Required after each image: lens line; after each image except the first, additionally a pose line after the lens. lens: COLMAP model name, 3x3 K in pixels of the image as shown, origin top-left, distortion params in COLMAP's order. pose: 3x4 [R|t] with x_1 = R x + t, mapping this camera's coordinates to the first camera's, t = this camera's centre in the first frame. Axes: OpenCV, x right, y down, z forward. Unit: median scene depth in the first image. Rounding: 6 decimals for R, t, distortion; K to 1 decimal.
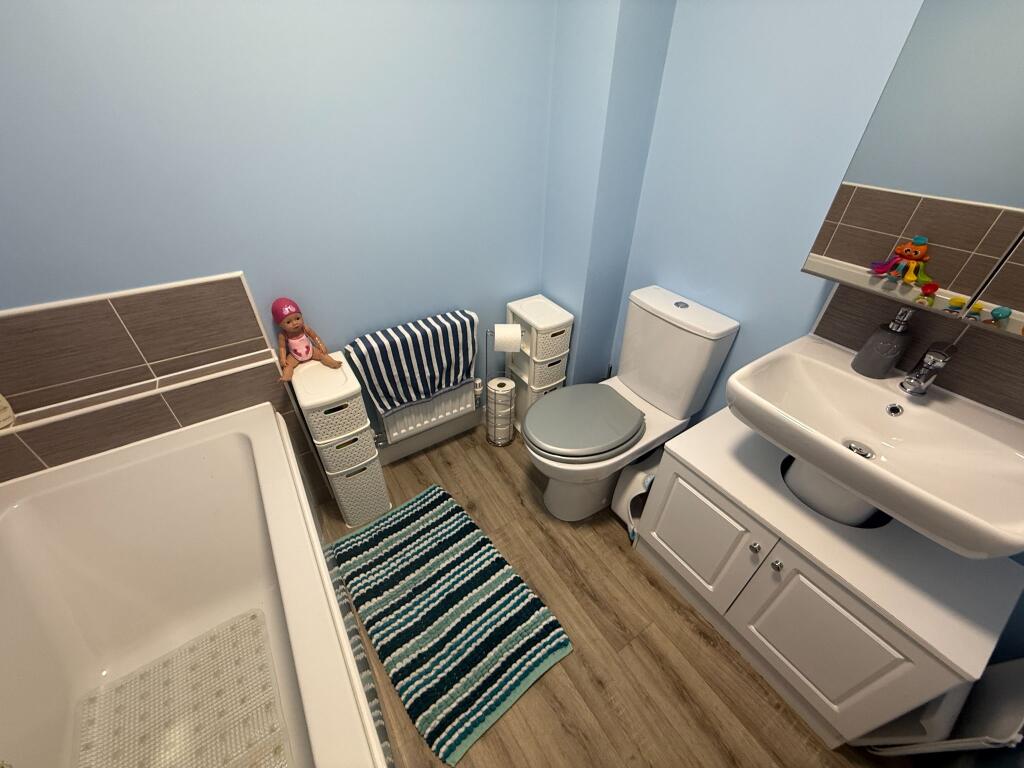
lens RADIAL K [[406.7, 0, 508.4], [0, 406.7, 382.9], [0, 0, 1]] dist [-0.000107, -0.000107]
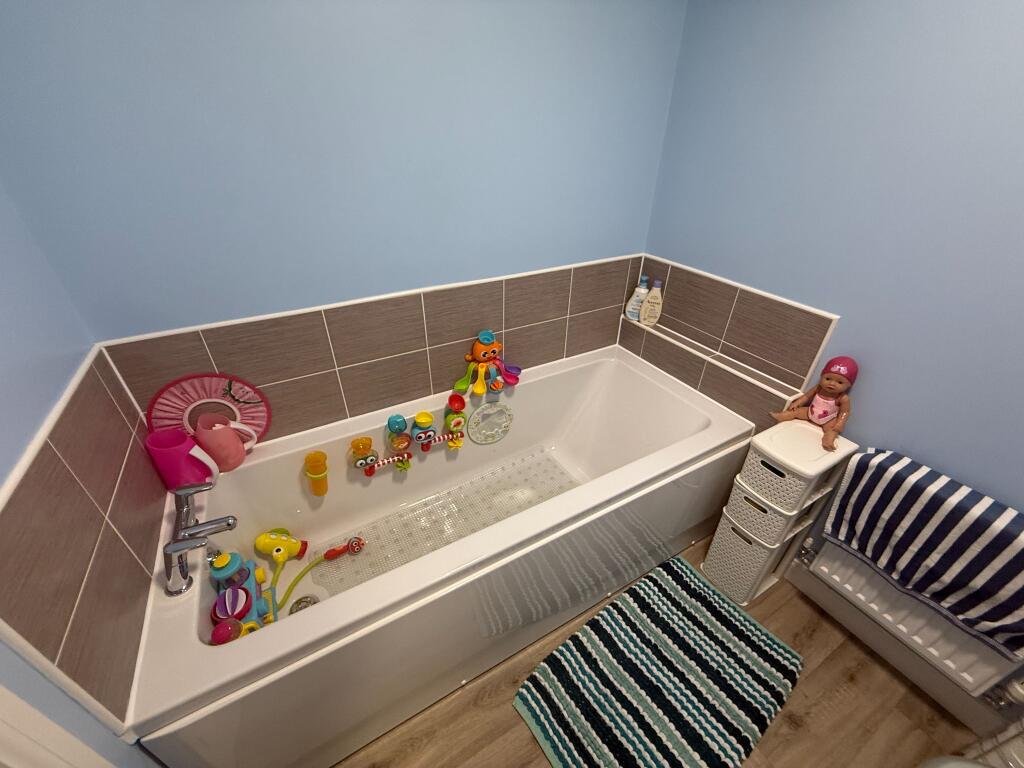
lens RADIAL K [[406.7, 0, 508.4], [0, 406.7, 382.9], [0, 0, 1]] dist [-0.000107, -0.000107]
pose [[-0.059574, 0.521634, -0.851087, 0.271986], [-0.604923, 0.659350, 0.446460, -0.104267], [0.794053, 0.541439, 0.276268, 0.148270]]
